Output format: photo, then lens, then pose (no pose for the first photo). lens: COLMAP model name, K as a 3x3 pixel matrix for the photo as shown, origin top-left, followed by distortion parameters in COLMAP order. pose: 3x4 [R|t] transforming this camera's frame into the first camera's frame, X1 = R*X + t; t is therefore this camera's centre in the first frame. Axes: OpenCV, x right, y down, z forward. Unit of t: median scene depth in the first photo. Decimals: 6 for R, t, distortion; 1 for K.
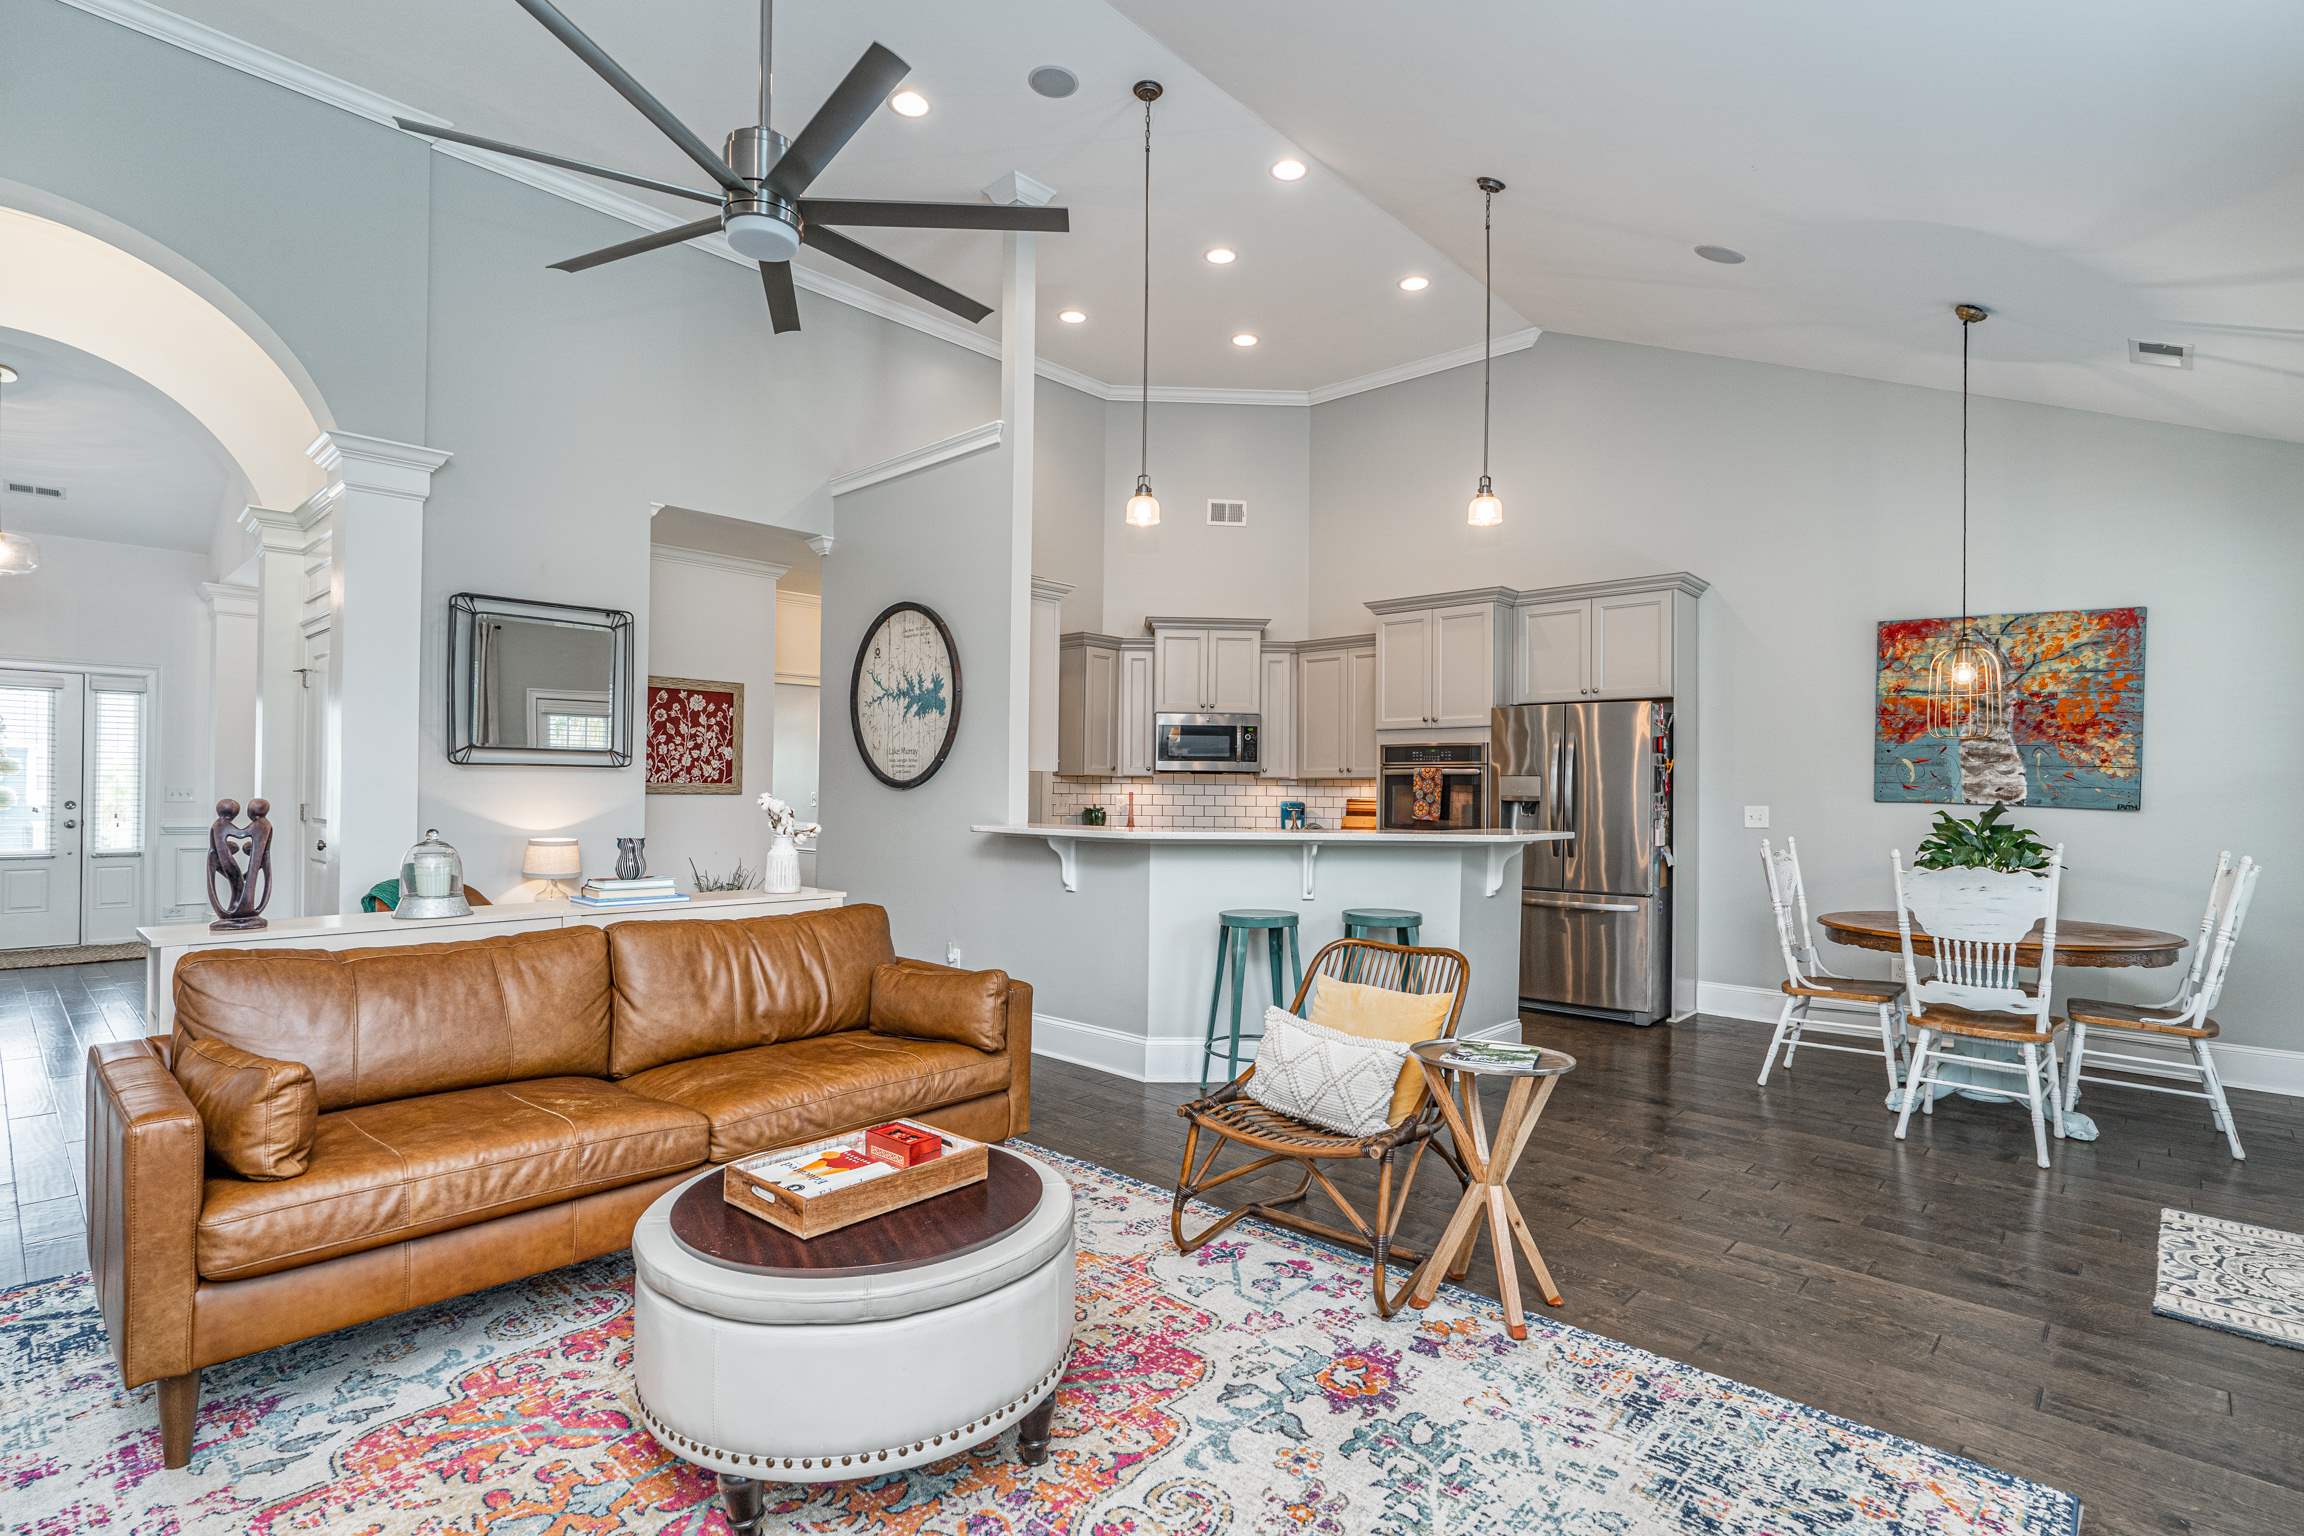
lens RADIAL K [[1111.1, 0, 1165.5], [0, 1111.1, 781.8], [0, 0, 1]] dist [-0.005325, 0.000015]
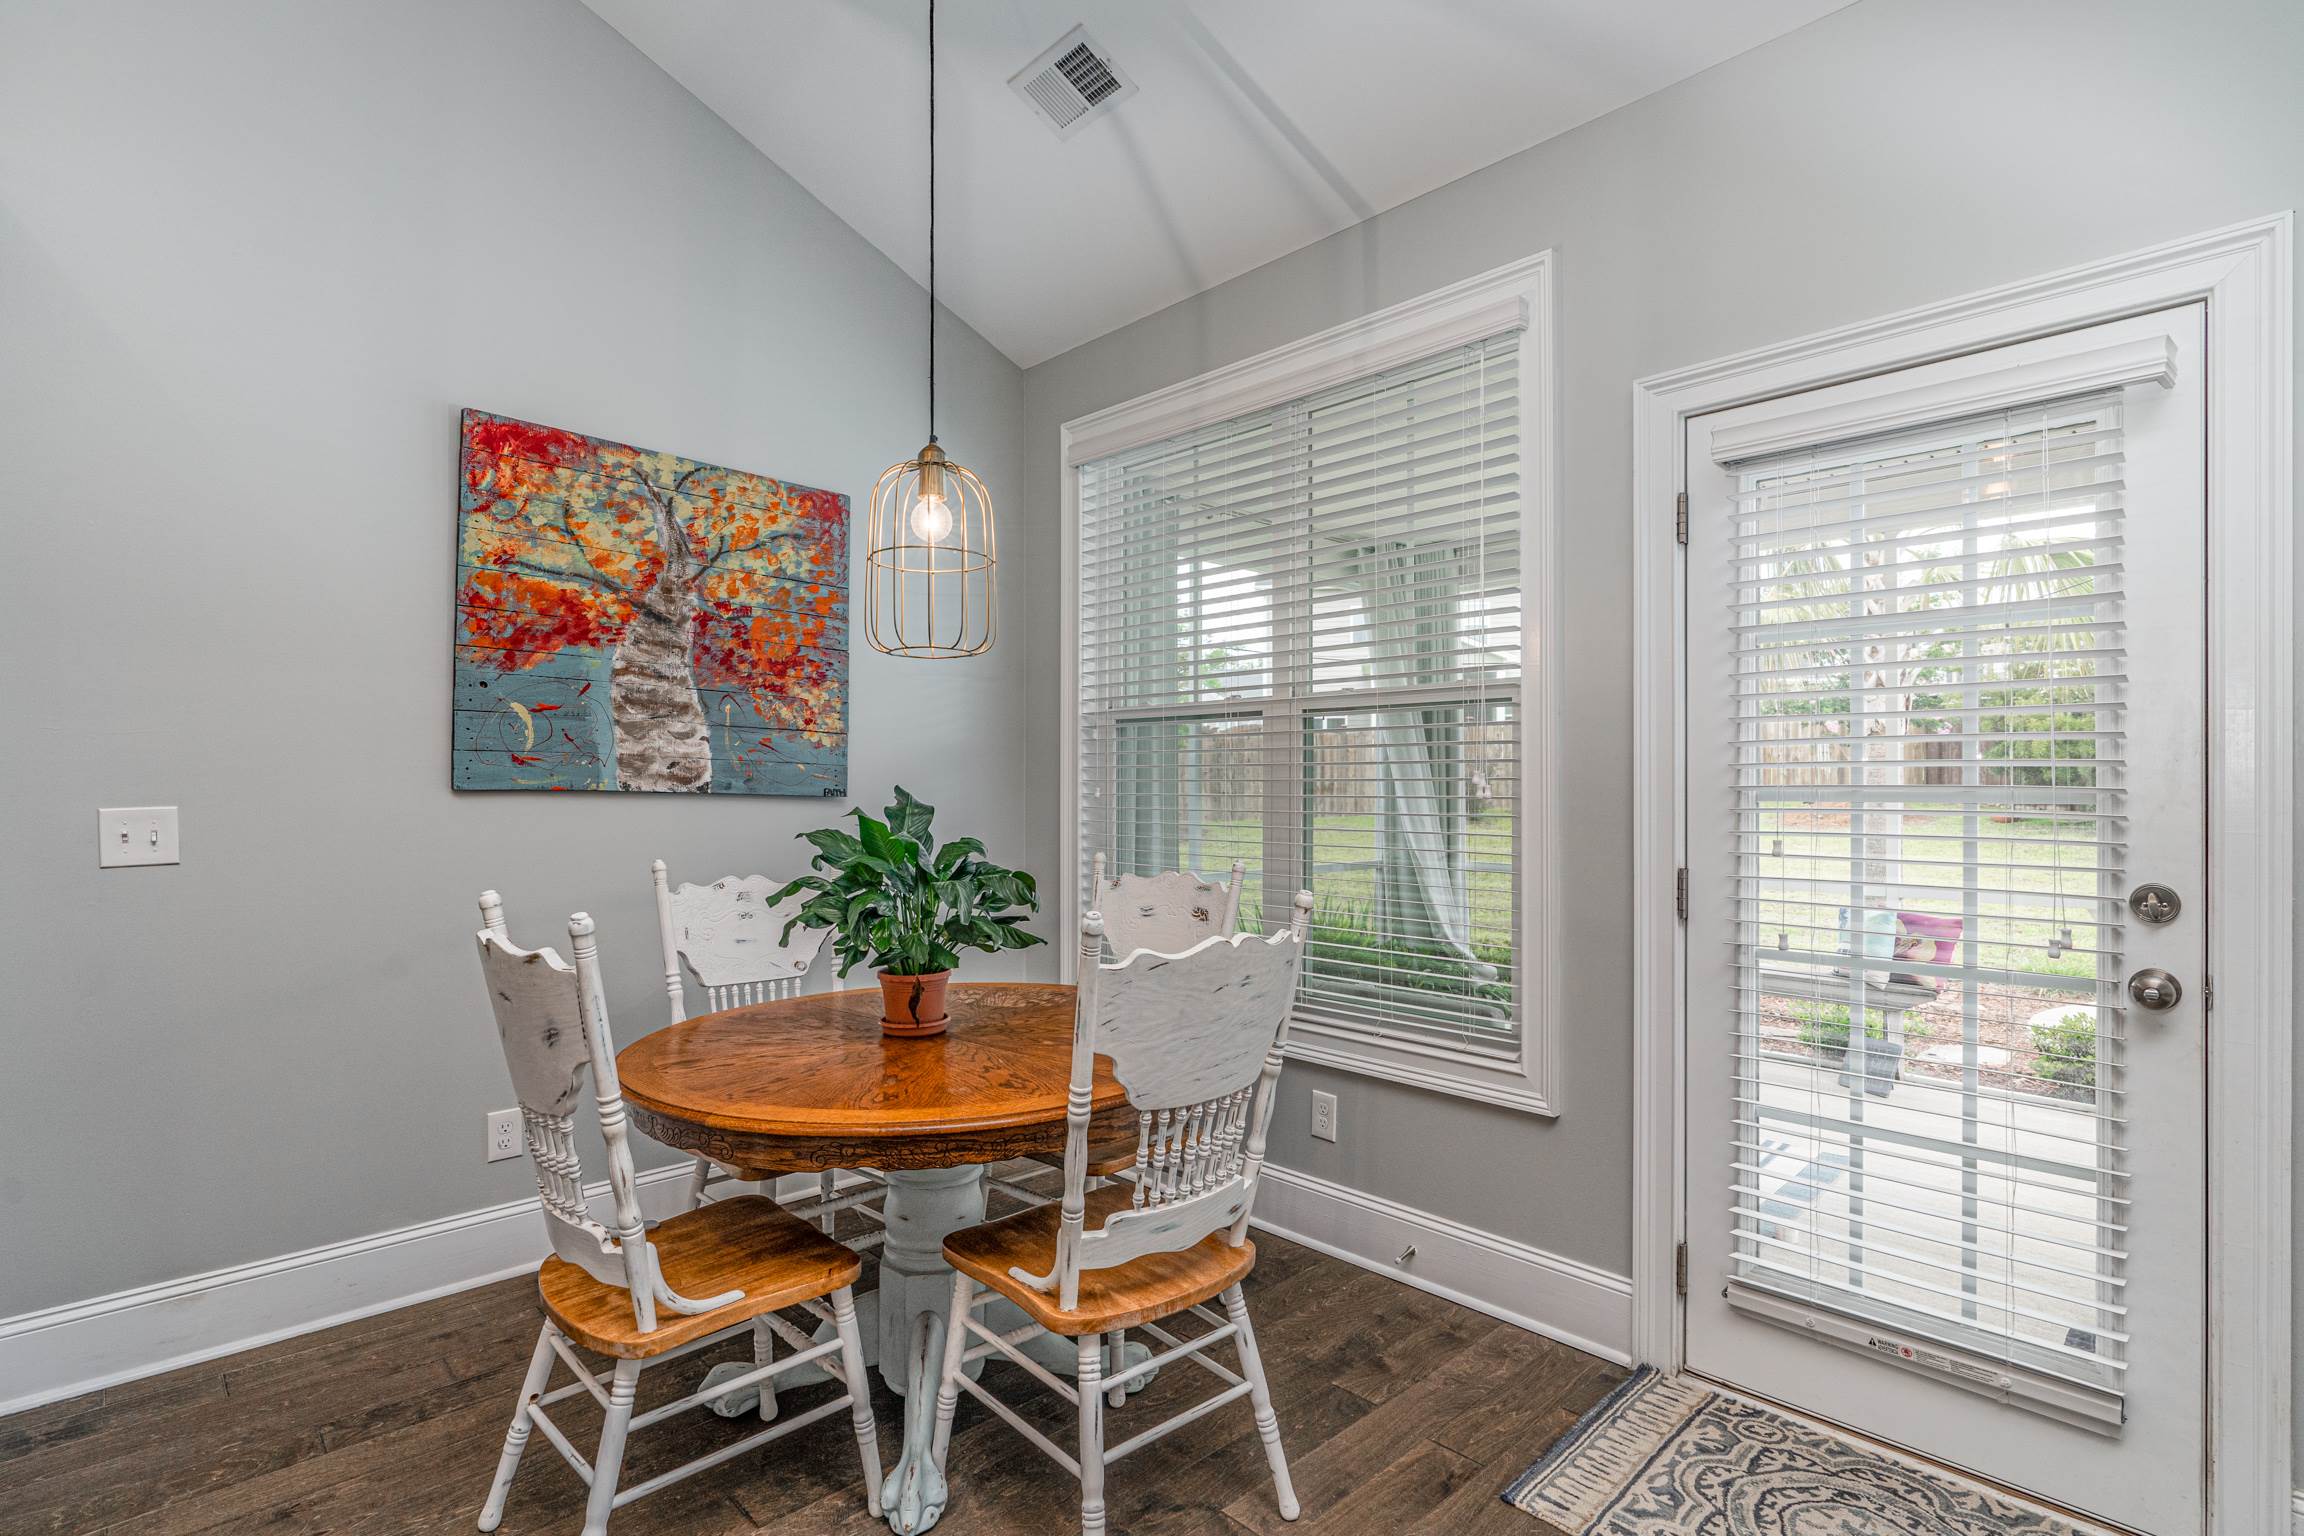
lens RADIAL K [[1111.1, 0, 1165.5], [0, 1111.1, 781.8], [0, 0, 1]] dist [-0.005325, 0.000015]
pose [[0.061010, -0.010573, 0.998081, 0.189877], [-0.006675, 0.999917, 0.011001, 0.007093], [-0.998115, -0.007334, 0.060934, 0.671474]]
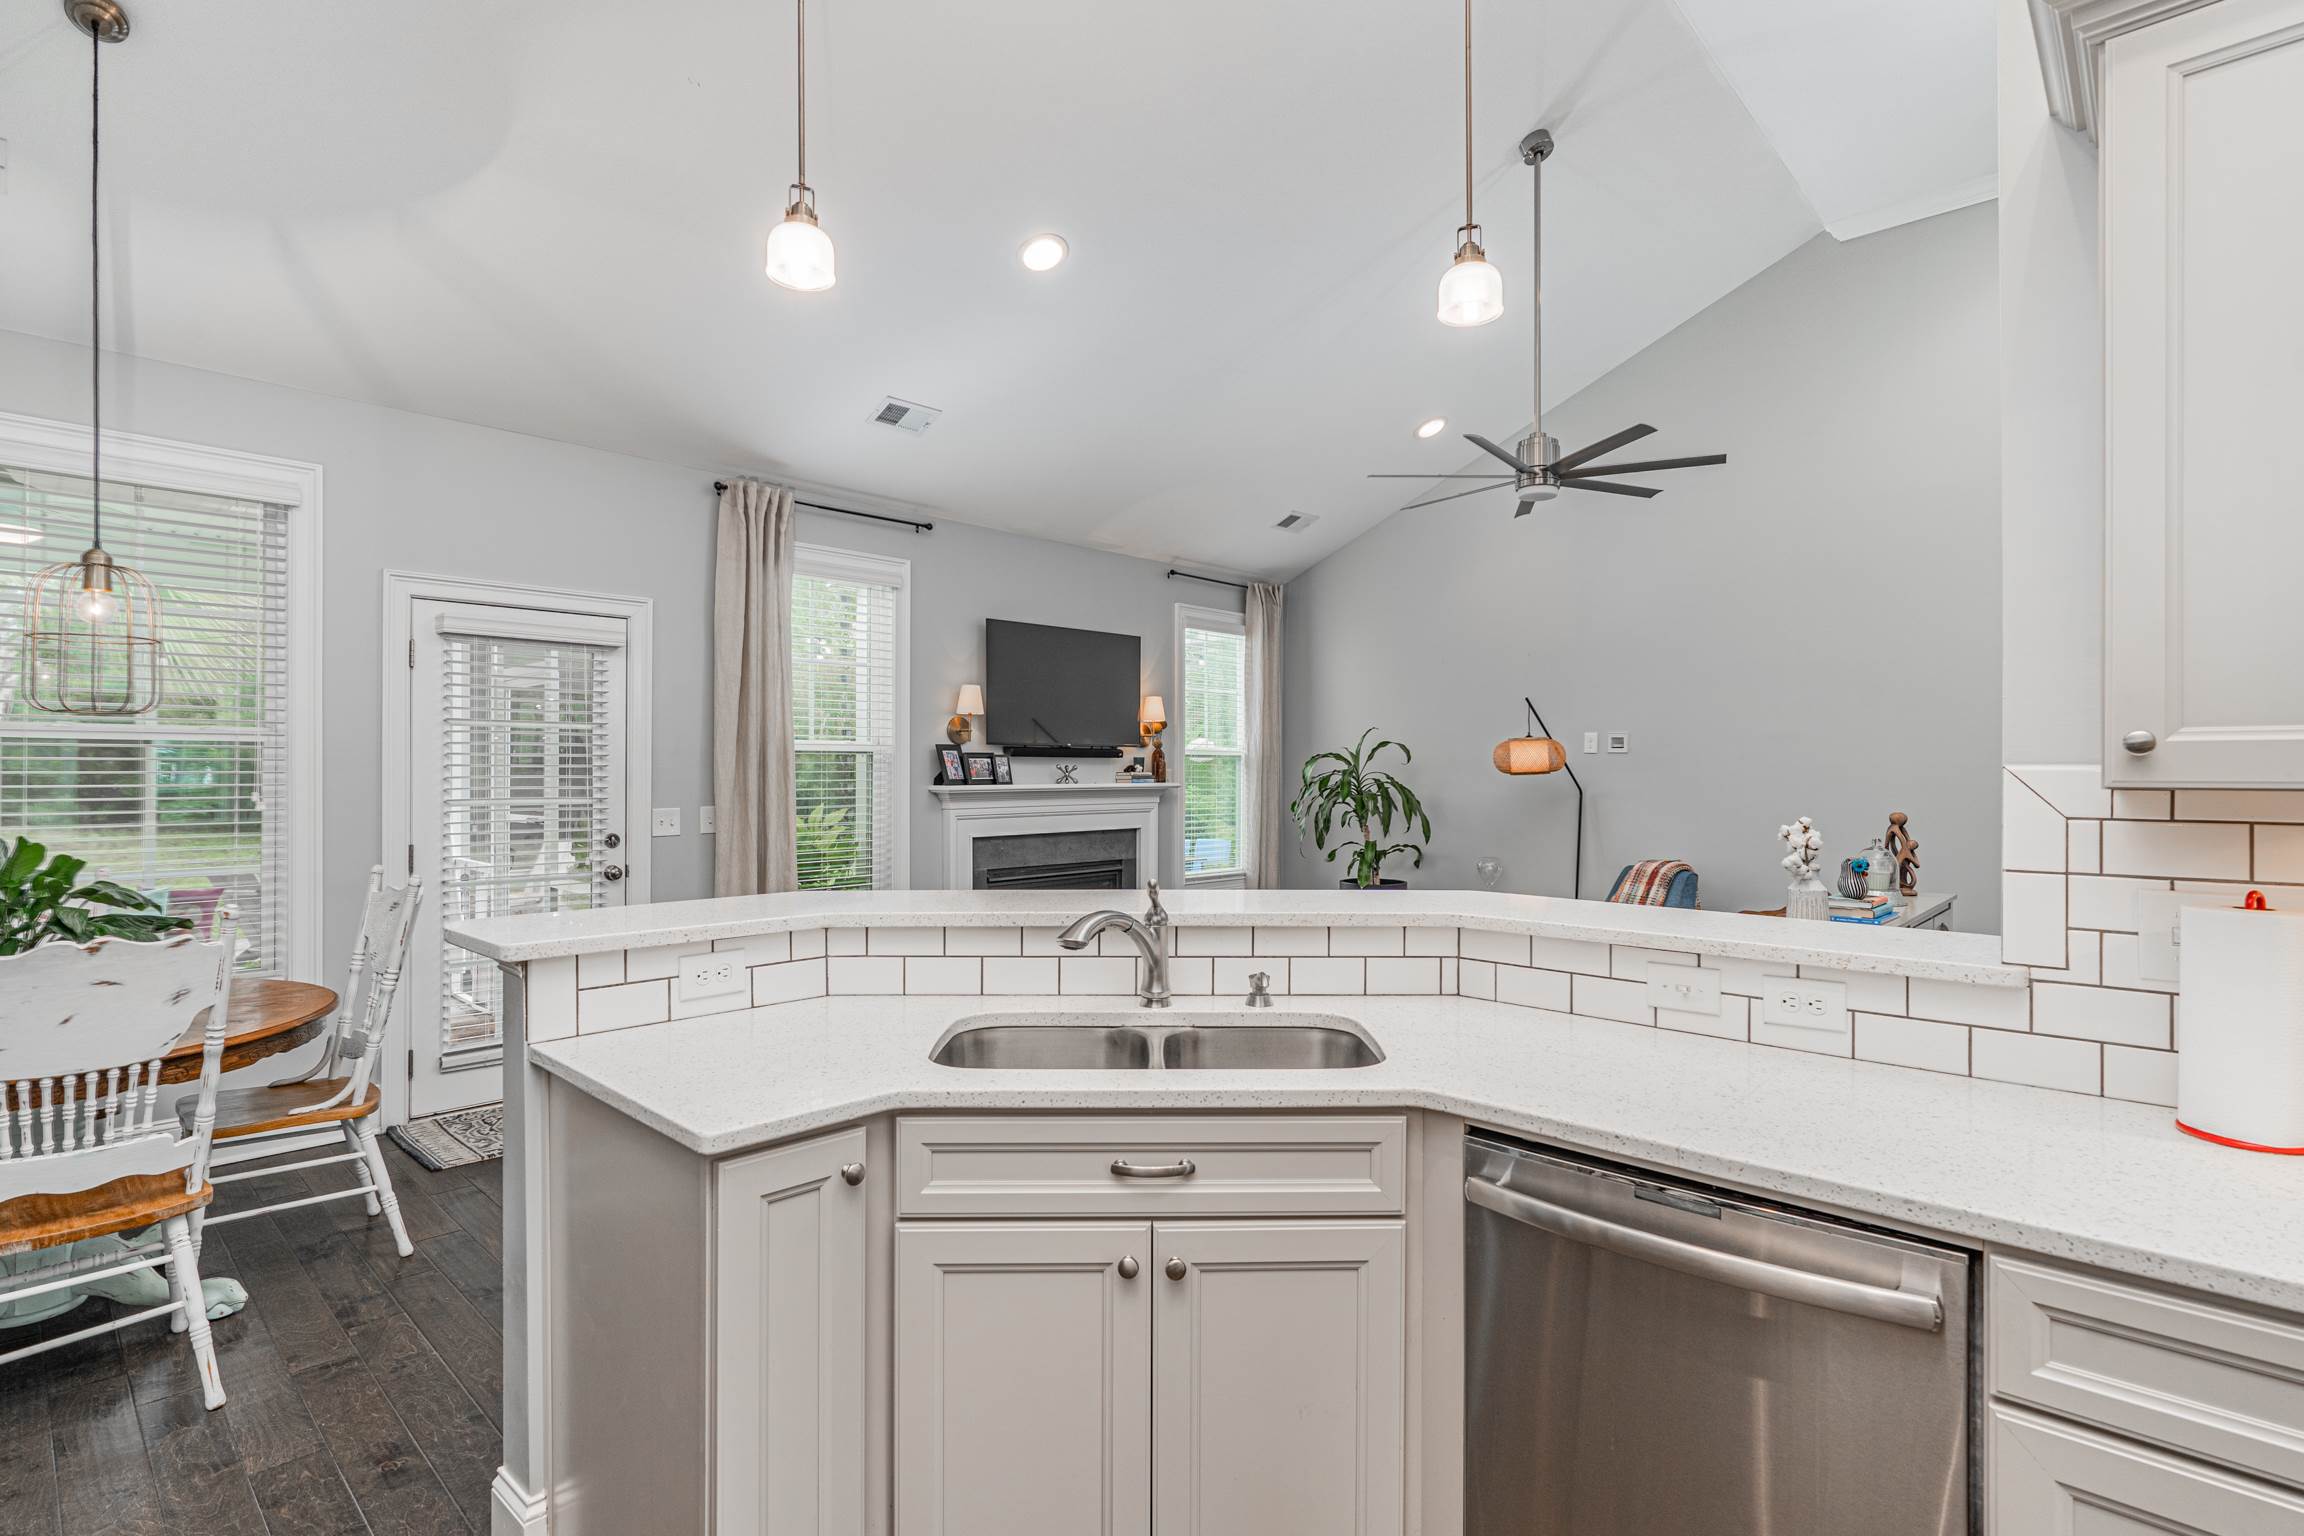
lens RADIAL K [[1115.2, 0, 1187.4], [0, 1115.2, 768.4], [0, 0, 1]] dist [-0.002588, 0.001133]
pose [[-0.999904, -0.013828, -0.001237, 0.092025], [-0.013817, 0.999868, -0.008573, -0.009095], [0.001355, -0.008555, -0.999962, 1.238691]]
